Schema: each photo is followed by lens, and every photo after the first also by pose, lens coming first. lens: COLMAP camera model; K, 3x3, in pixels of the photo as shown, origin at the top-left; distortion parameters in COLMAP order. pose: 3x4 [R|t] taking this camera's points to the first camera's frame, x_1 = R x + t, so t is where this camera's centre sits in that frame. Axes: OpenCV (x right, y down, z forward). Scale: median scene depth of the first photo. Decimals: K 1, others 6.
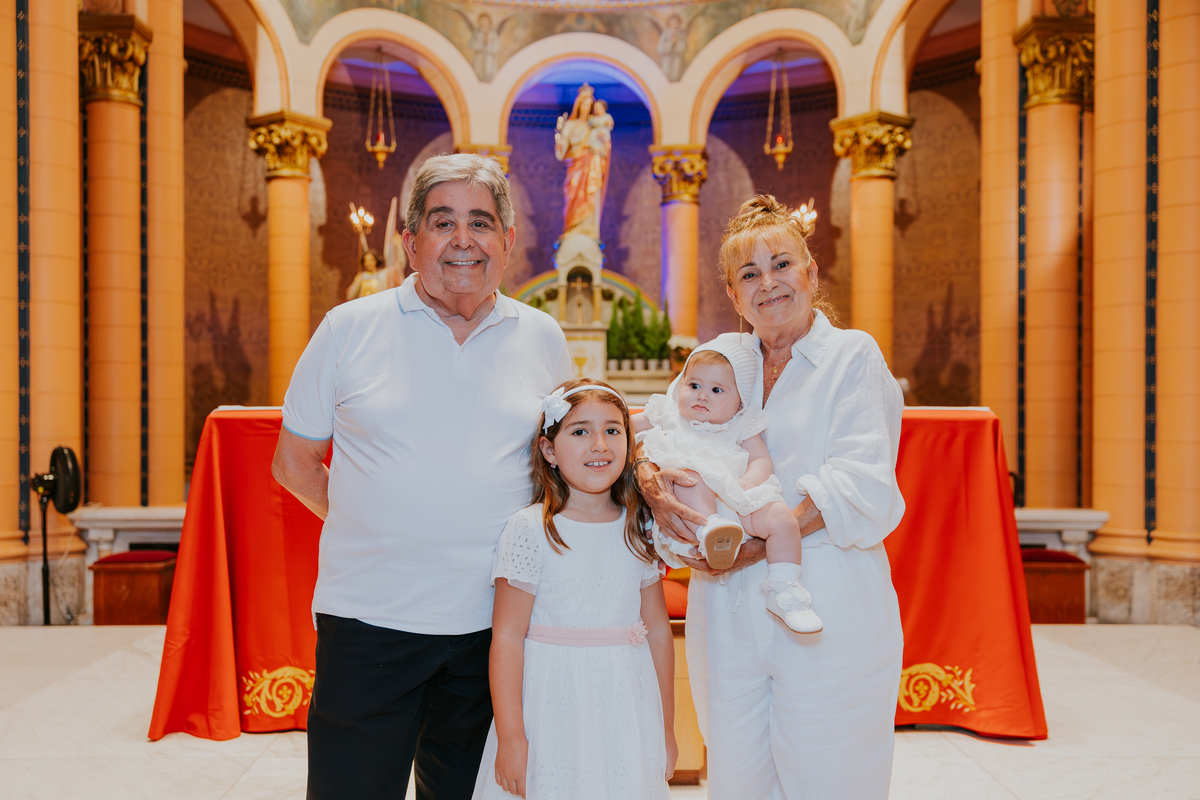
lens RADIAL K [[1100.0, 0, 582.6], [0, 1100.0, 429.4], [0, 0, 1]] dist [-0.003093, 0.018261]
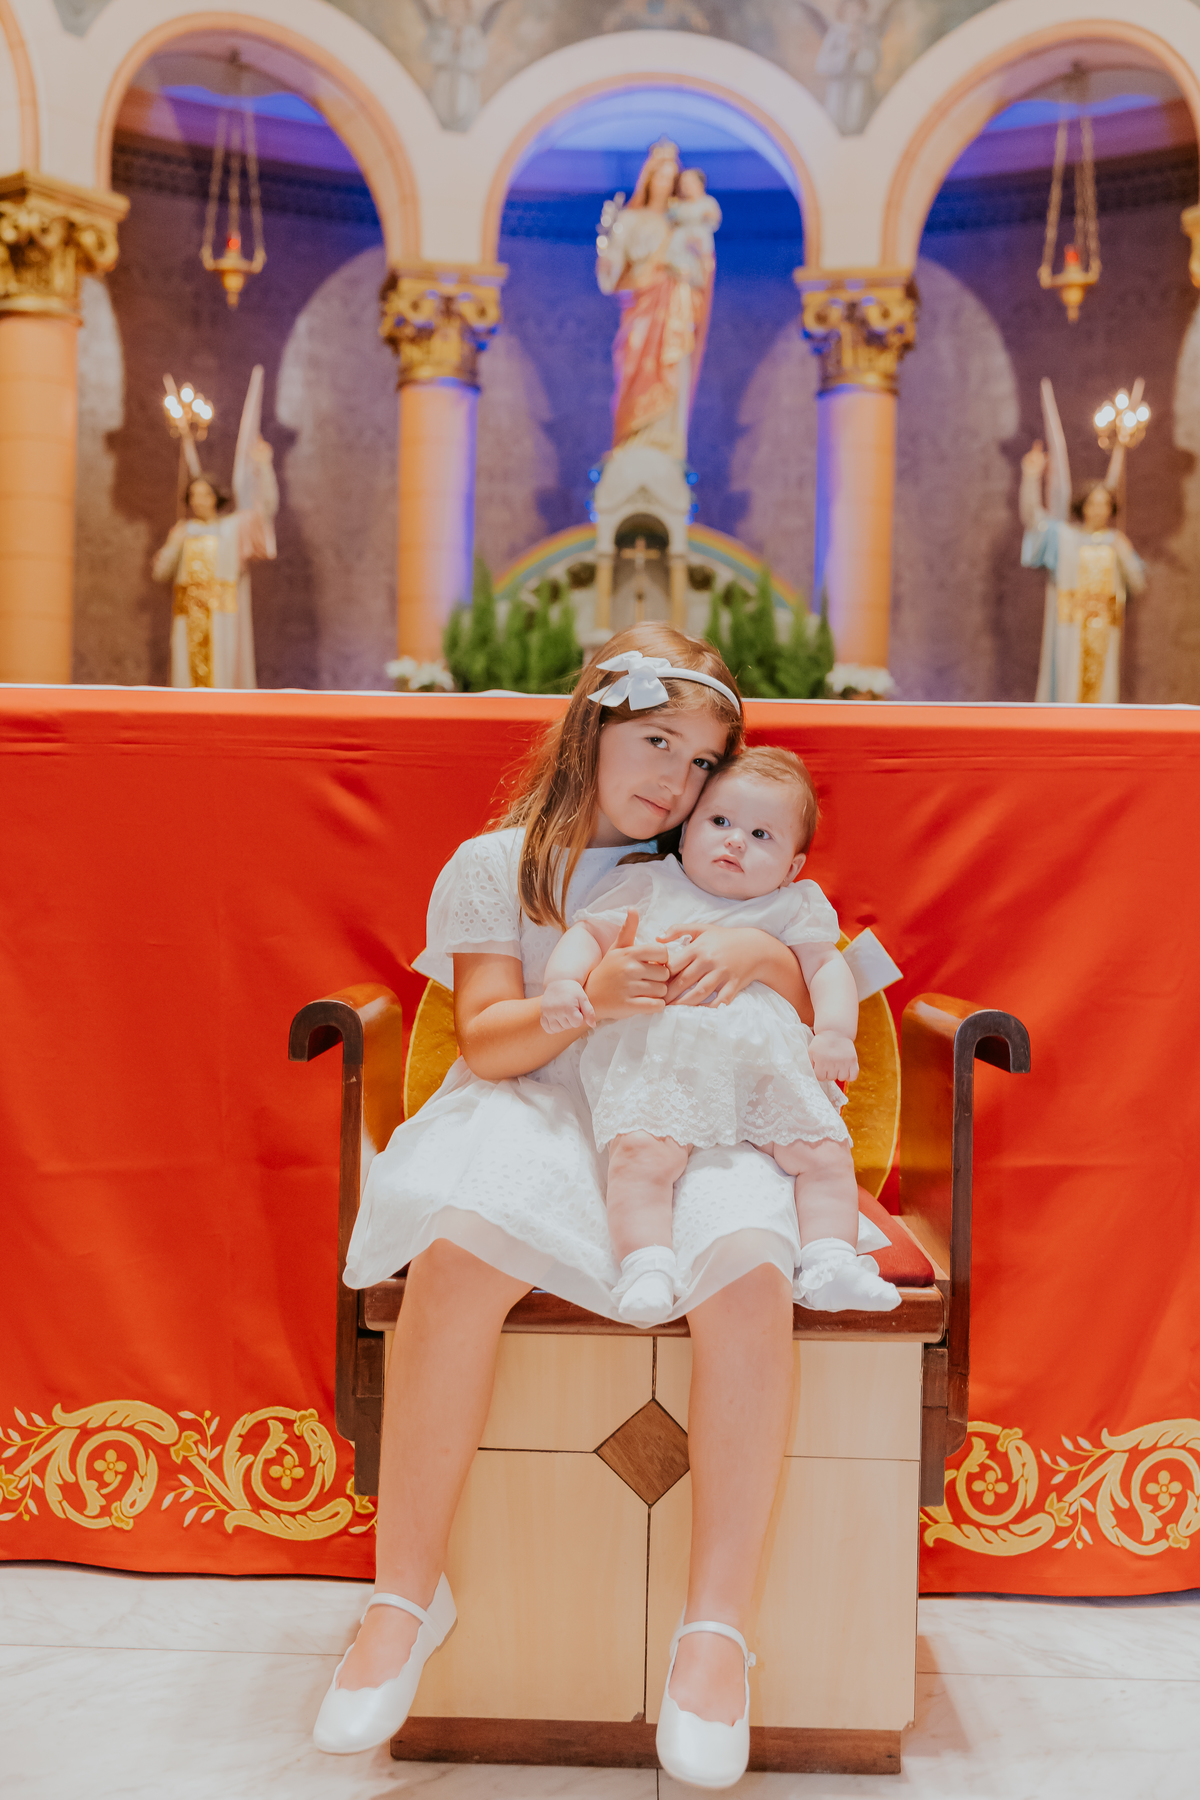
lens RADIAL K [[2131.2, 0, 591.5], [0, 2131.2, 870.6], [0, 0, 1]] dist [0.016606, 0.025392]
pose [[0.999313, 0.021684, -0.030057, 0.006152], [-0.021993, 0.999708, -0.009973, 0.014171], [0.029832, 0.010627, 0.999498, 0.080756]]
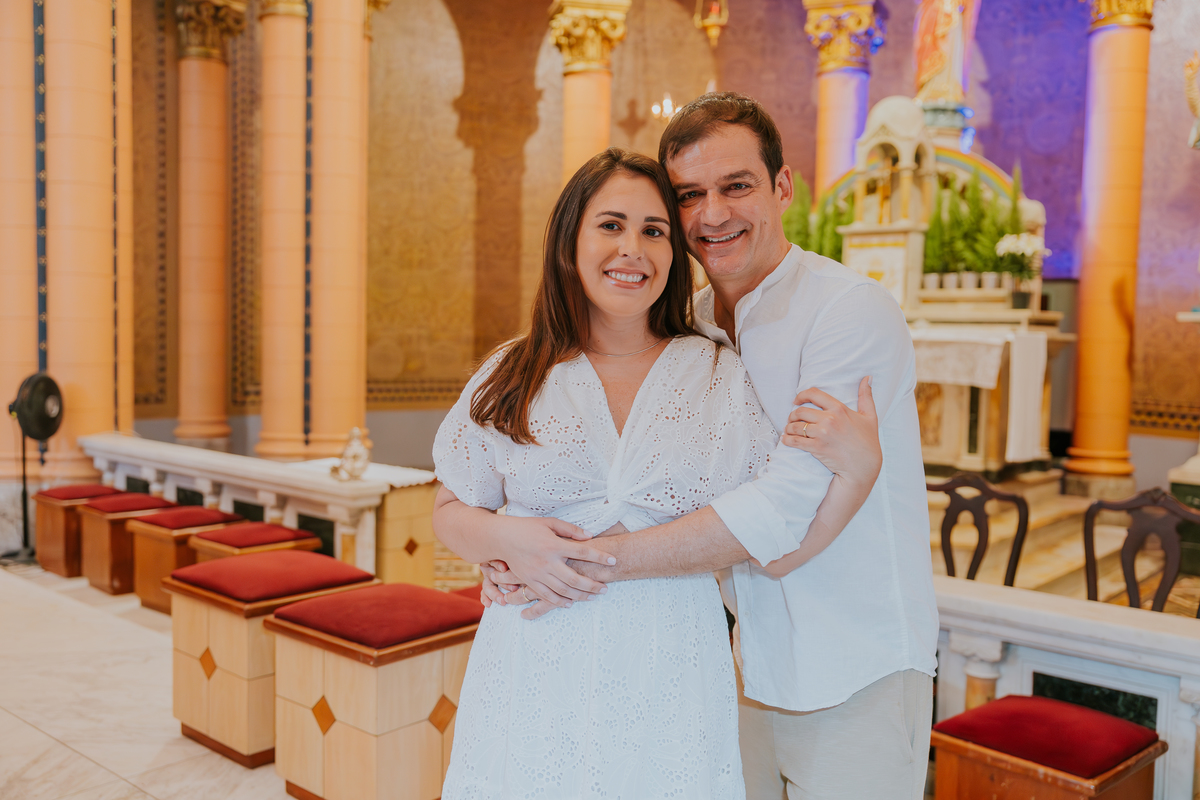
lens RADIAL K [[1092.4, 0, 611.9], [0, 1092.4, 395.1], [0, 0, 1]] dist [0.015716, 0.008145]
pose [[0.756526, 0.055083, -0.651640, 0.318100], [-0.026138, 0.998197, 0.054032, -0.017913], [0.653441, -0.023844, 0.756602, 0.326604]]
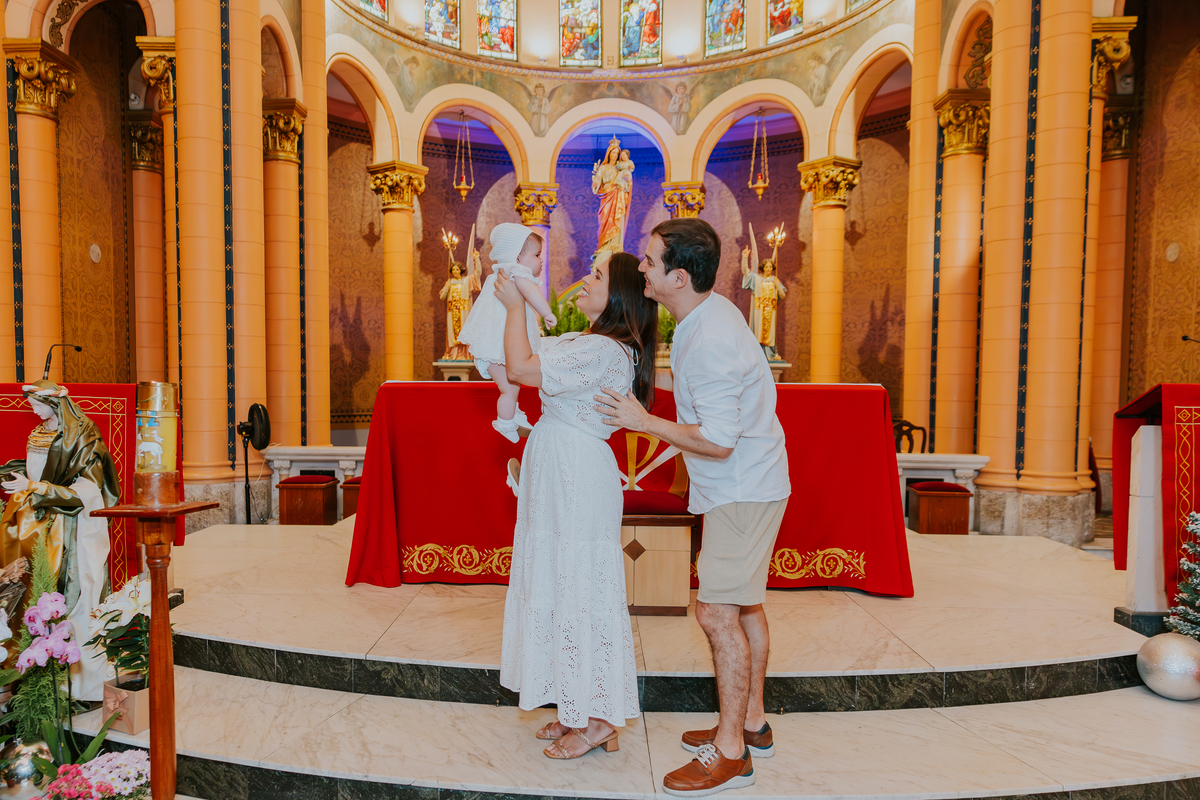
lens RADIAL K [[851.2, 0, 555.5], [0, 851.2, 432.6], [0, 0, 1]] dist [-0.002625, 0.005047]
pose [[0.998142, 0.008474, -0.060347, -0.003344], [-0.005613, 0.998859, 0.047424, -0.001528], [0.060680, -0.046997, 0.997050, -0.061774]]
